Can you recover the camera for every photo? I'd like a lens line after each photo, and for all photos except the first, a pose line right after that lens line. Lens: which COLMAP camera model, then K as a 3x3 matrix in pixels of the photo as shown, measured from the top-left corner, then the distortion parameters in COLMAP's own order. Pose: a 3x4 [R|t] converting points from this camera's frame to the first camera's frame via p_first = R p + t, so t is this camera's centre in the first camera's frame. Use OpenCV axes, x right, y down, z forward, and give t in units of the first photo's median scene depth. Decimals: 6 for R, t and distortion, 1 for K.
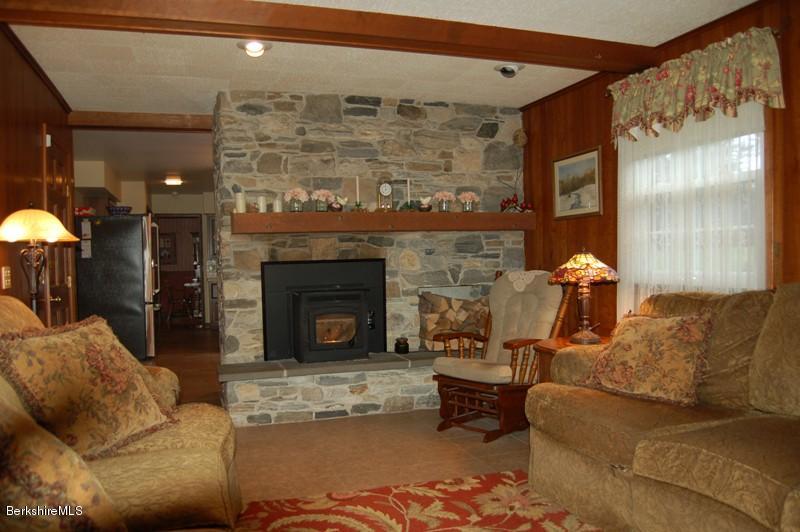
lens RADIAL K [[640.9, 0, 400.5], [0, 640.9, 265.8], [0, 0, 1]] dist [-0.067235, 0.018323]
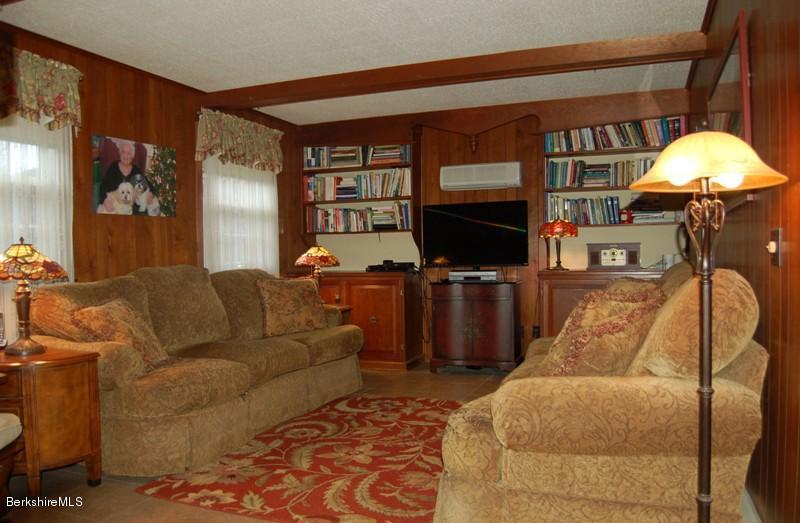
lens RADIAL K [[625.7, 0, 401.8], [0, 625.7, 262.5], [0, 0, 1]] dist [-0.070573, 0.009117]
pose [[-0.770513, 0.016932, 0.637200, -0.732547], [0.032564, 0.999387, 0.012822, 0.013381], [-0.636592, 0.030629, -0.770592, 1.623649]]
